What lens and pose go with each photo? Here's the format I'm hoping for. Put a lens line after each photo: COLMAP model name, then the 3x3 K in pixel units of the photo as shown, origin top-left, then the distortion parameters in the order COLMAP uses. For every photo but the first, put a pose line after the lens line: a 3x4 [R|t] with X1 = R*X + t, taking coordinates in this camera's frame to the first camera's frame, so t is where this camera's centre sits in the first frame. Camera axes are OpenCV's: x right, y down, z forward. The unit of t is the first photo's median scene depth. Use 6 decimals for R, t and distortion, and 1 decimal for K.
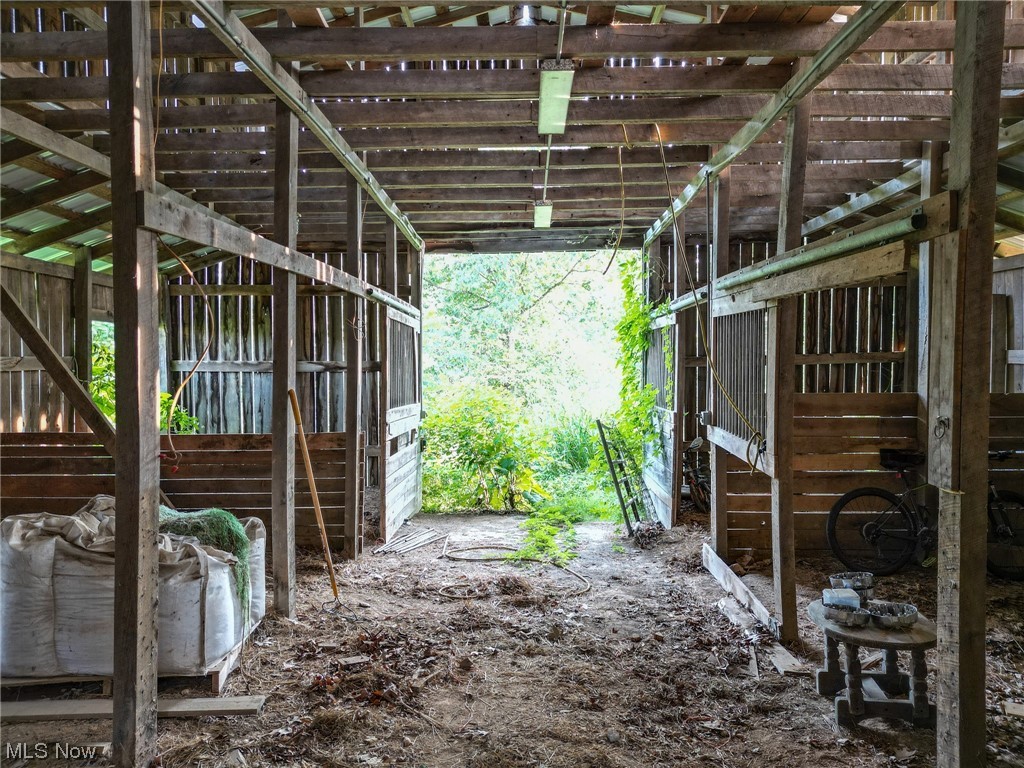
lens RADIAL K [[719.5, 0, 512.9], [0, 719.5, 382.6], [0, 0, 1]] dist [-0.000130, 0.000002]
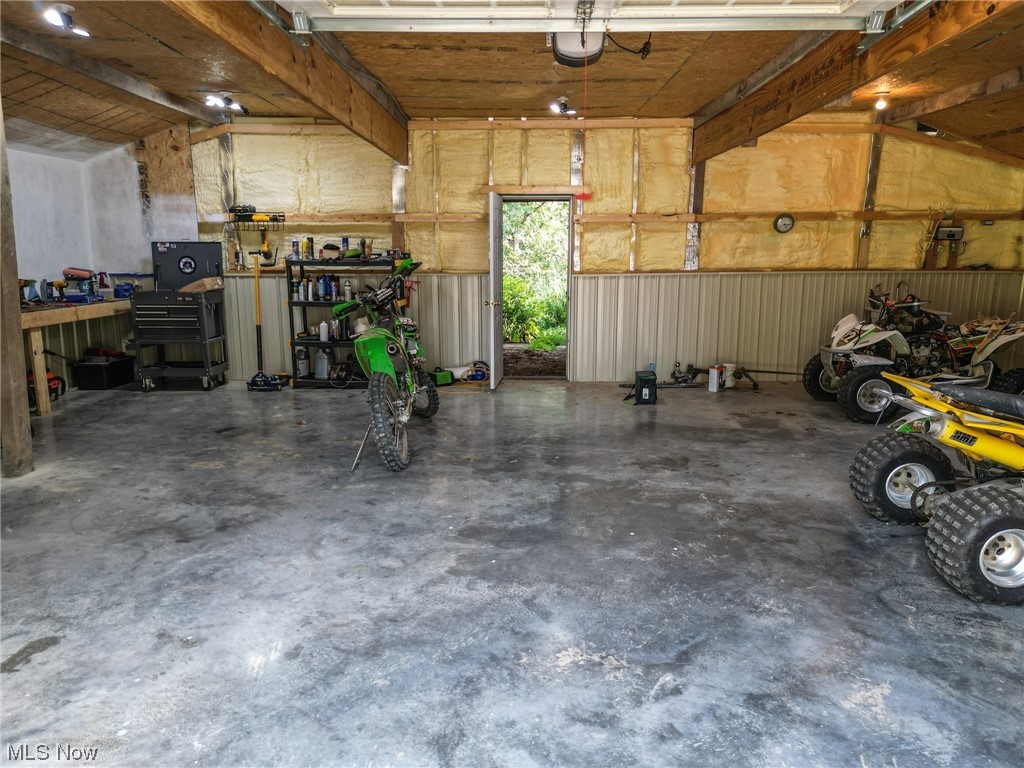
lens RADIAL K [[719.5, 0, 513.5], [0, 719.5, 383.7], [0, 0, 1]] dist [-0.000130, 0.000002]
pose [[0.999983, 0.004479, 0.003703, -0.011103], [-0.004978, 0.988970, 0.148033, 0.001417], [-0.002999, -0.148049, 0.988975, -0.271939]]
